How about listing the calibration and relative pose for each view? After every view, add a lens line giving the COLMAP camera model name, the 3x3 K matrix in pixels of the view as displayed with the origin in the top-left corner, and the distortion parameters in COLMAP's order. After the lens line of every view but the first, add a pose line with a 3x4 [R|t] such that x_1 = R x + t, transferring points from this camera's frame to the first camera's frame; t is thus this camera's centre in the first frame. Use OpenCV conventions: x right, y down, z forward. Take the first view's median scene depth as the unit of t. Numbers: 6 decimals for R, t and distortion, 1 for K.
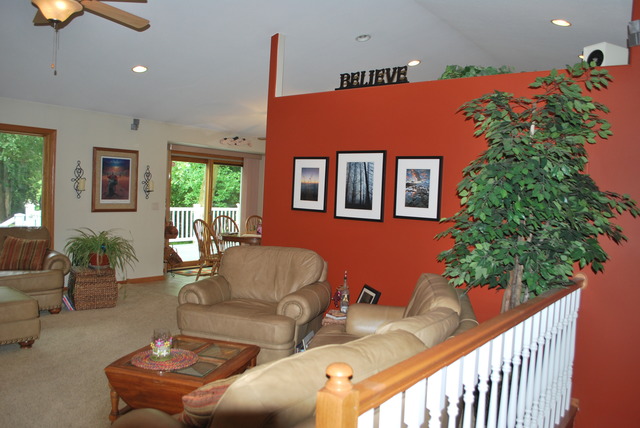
lens RADIAL K [[506.6, 0, 323.8], [0, 506.6, 214.7], [0, 0, 1]] dist [-0.079857, 0.016936]
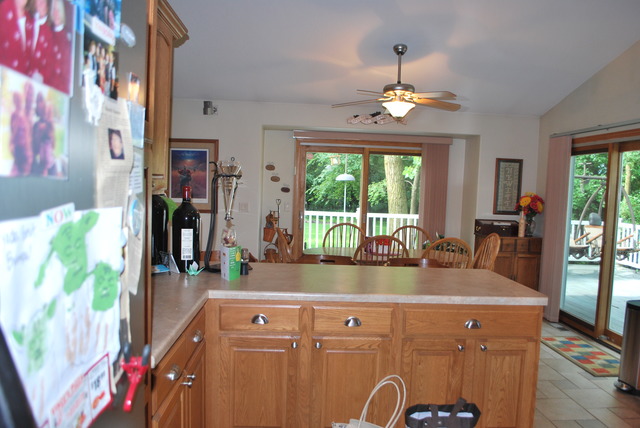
lens RADIAL K [[506.6, 0, 321.7], [0, 506.6, 214.3], [0, 0, 1]] dist [-0.079857, 0.016936]
pose [[0.660476, 0.014982, -0.750697, 0.396173], [-0.037729, 0.999200, -0.013253, -0.000329], [0.749898, 0.037077, 0.660513, 0.631934]]
